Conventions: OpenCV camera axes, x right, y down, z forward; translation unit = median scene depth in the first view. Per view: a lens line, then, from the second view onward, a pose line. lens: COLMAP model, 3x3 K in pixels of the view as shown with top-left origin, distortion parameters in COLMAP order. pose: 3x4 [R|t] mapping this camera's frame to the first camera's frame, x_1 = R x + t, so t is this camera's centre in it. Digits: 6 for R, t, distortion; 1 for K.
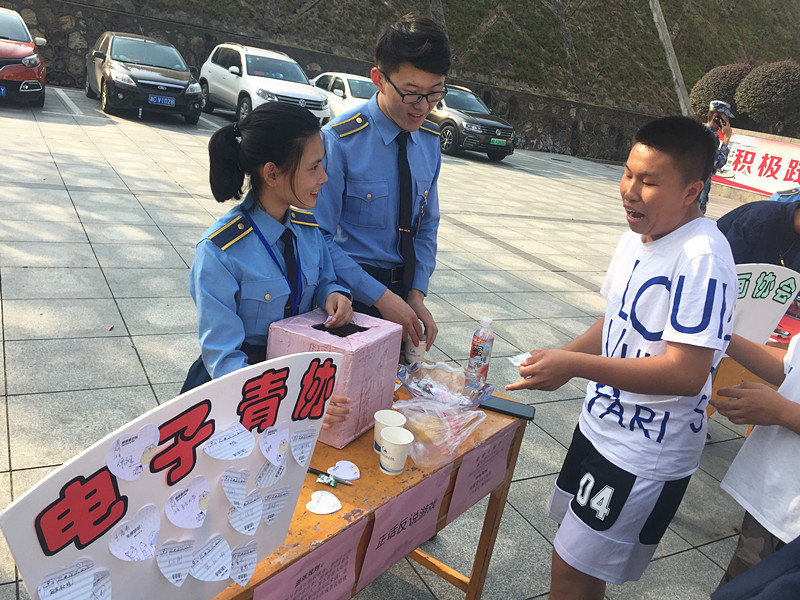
lens RADIAL K [[677.4, 0, 400.8], [0, 677.4, 303.9], [0, 0, 1]] dist [-0.001569, -0.008287]
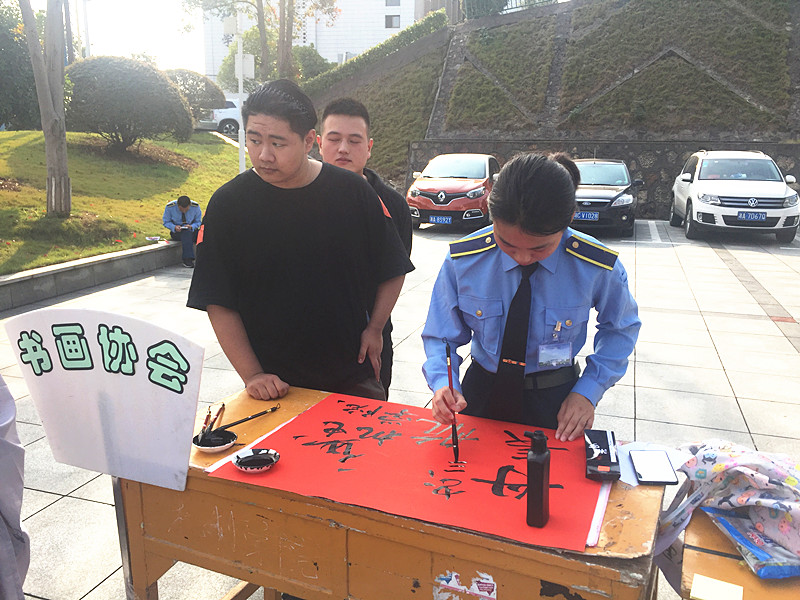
lens RADIAL K [[677.4, 0, 401.3], [0, 677.4, 298.9], [0, 0, 1]] dist [-0.001569, -0.008287]
pose [[0.659544, -0.012921, -0.751555, 0.222923], [-0.132947, 0.982083, -0.133556, -0.005098], [0.739816, 0.188003, 0.646009, 0.160892]]
